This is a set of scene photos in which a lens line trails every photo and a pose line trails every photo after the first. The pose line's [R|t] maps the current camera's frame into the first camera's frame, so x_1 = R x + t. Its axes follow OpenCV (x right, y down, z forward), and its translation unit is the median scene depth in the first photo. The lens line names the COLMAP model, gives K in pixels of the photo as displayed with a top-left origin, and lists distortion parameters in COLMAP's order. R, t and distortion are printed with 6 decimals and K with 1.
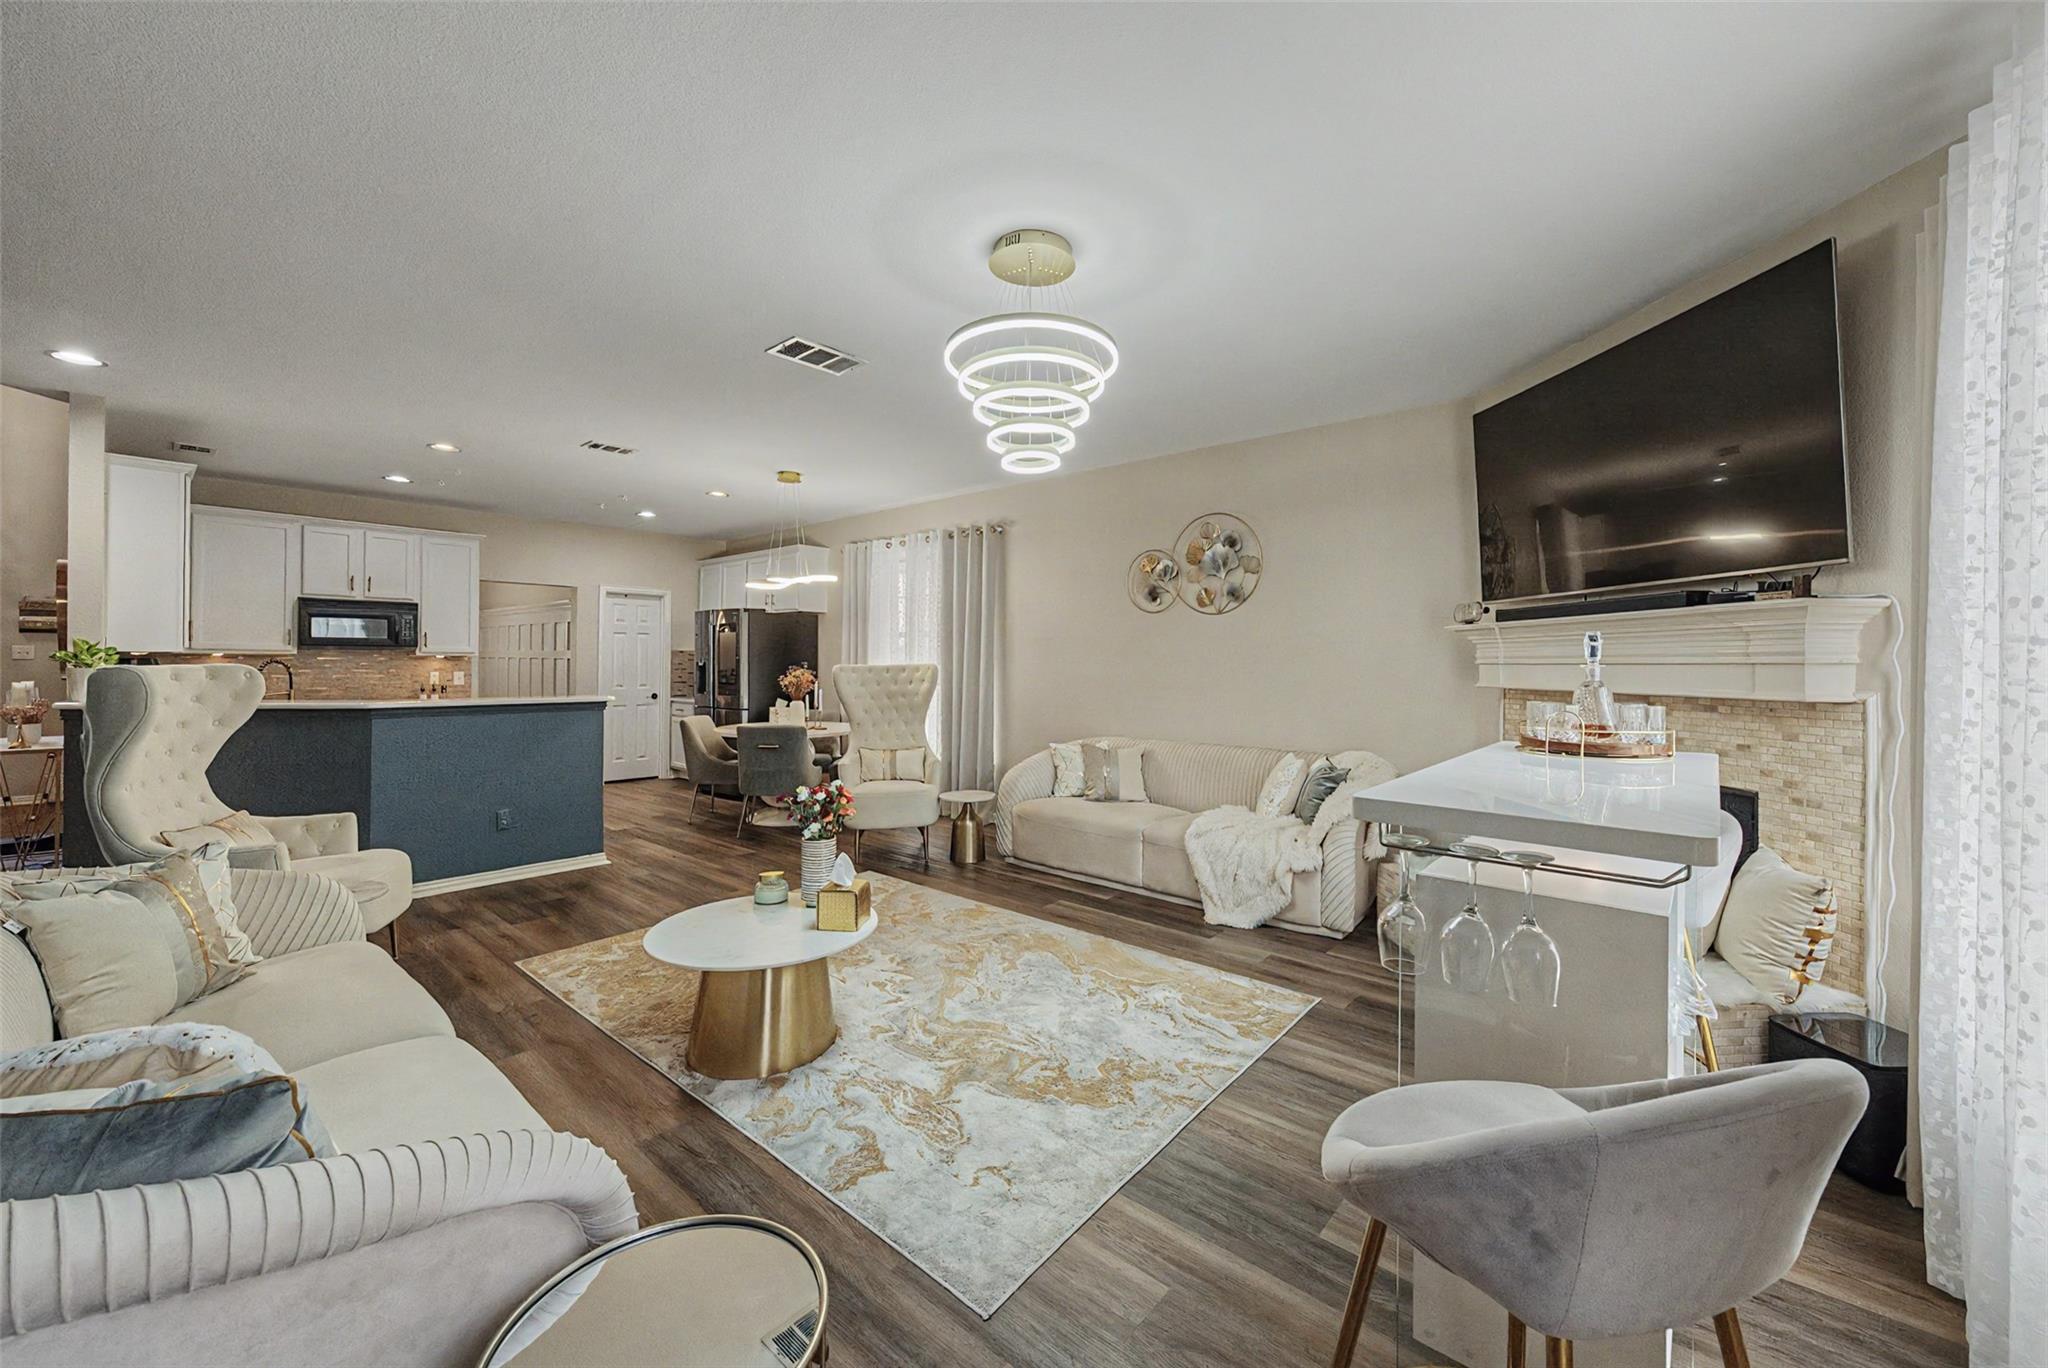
lens RADIAL K [[774.1, 0, 1023.6], [0, 774.1, 663.4], [0, 0, 1]] dist [-0.001928, -0.000211]
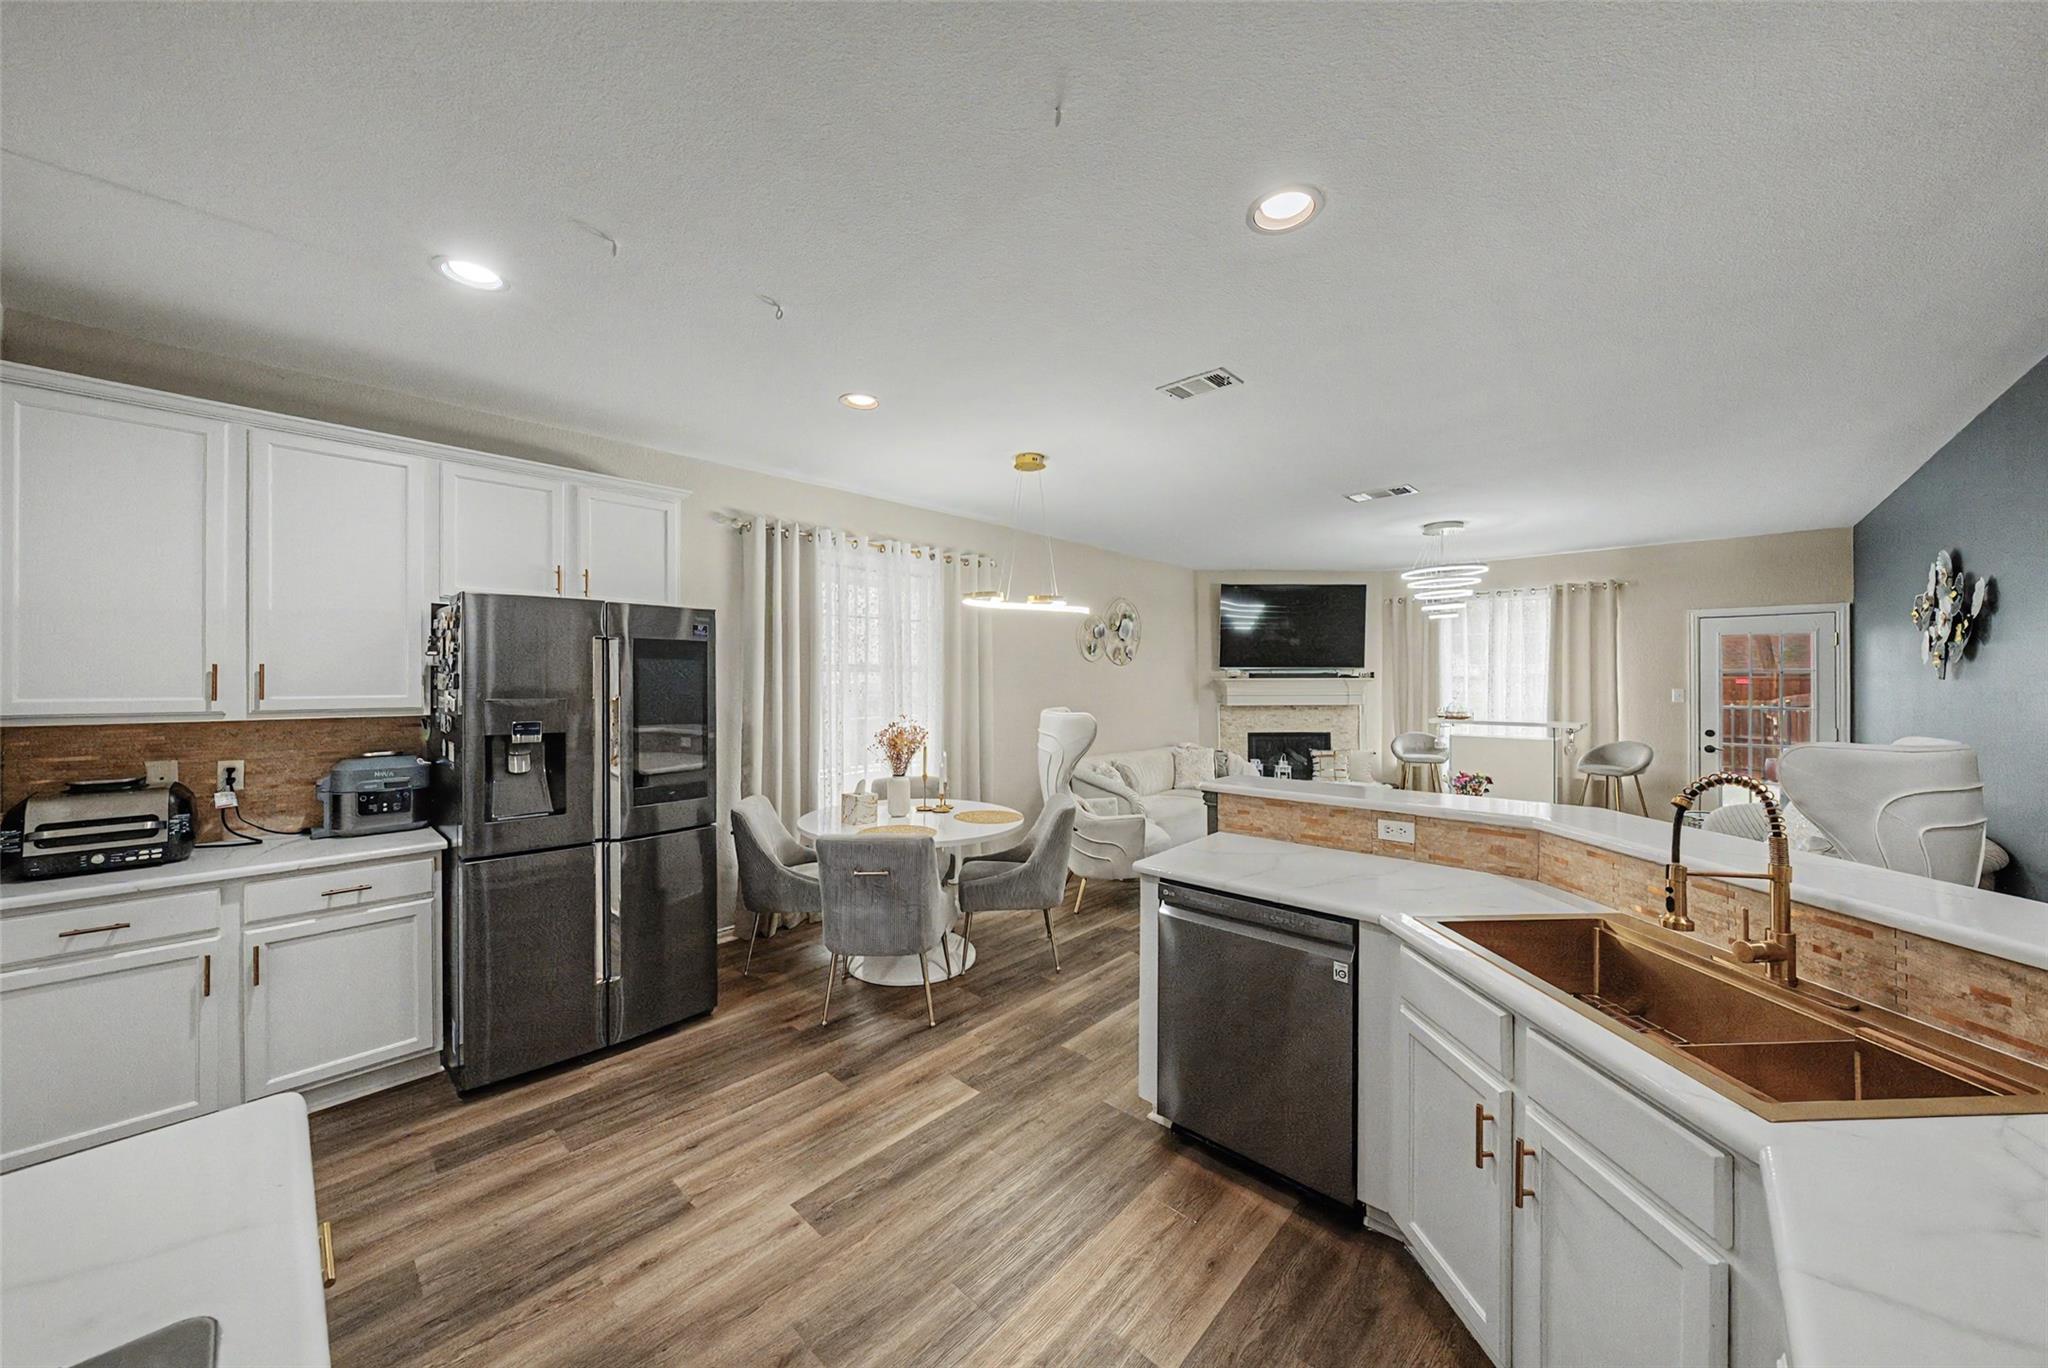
lens RADIAL K [[729.4, 0, 1000.1], [0, 729.4, 679.6], [0, 0, 1]] dist [-0.003122, -0.000301]
pose [[0.042916, -0.007107, 0.999053, -0.947688], [0.002505, 0.999972, 0.007006, -0.037211], [-0.999076, 0.002202, 0.042932, 0.941865]]
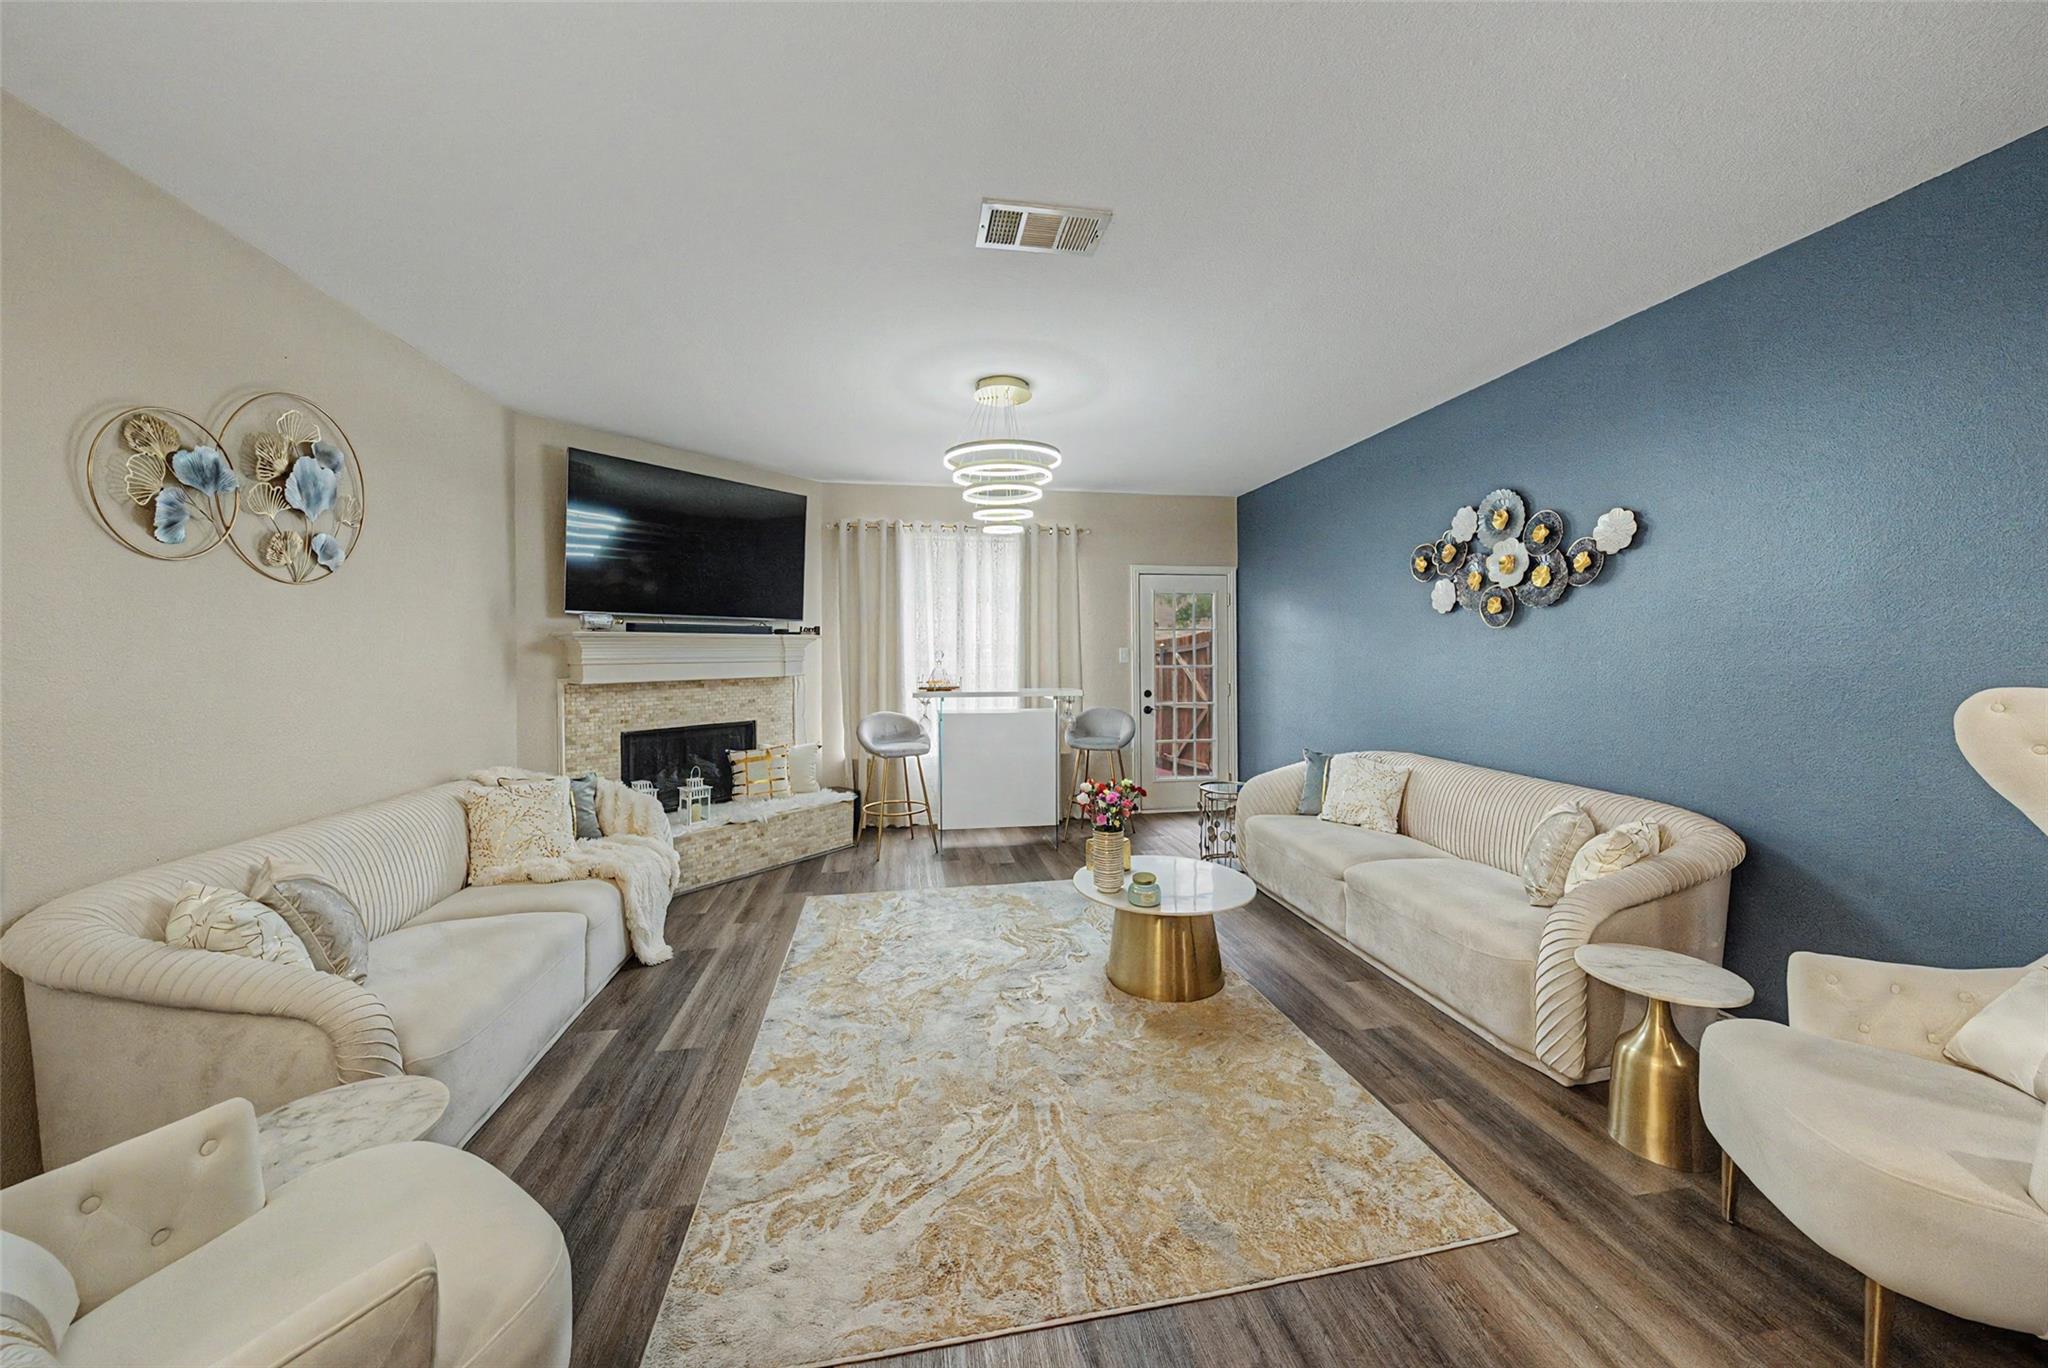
lens RADIAL K [[729.4, 0, 1028.7], [0, 729.4, 645.7], [0, 0, 1]] dist [-0.003122, -0.000301]
pose [[-0.782544, 0.002359, 0.622591, -0.376738], [0.000055, 0.999993, -0.003720, -0.014064], [-0.622595, -0.002877, -0.782539, 0.863295]]
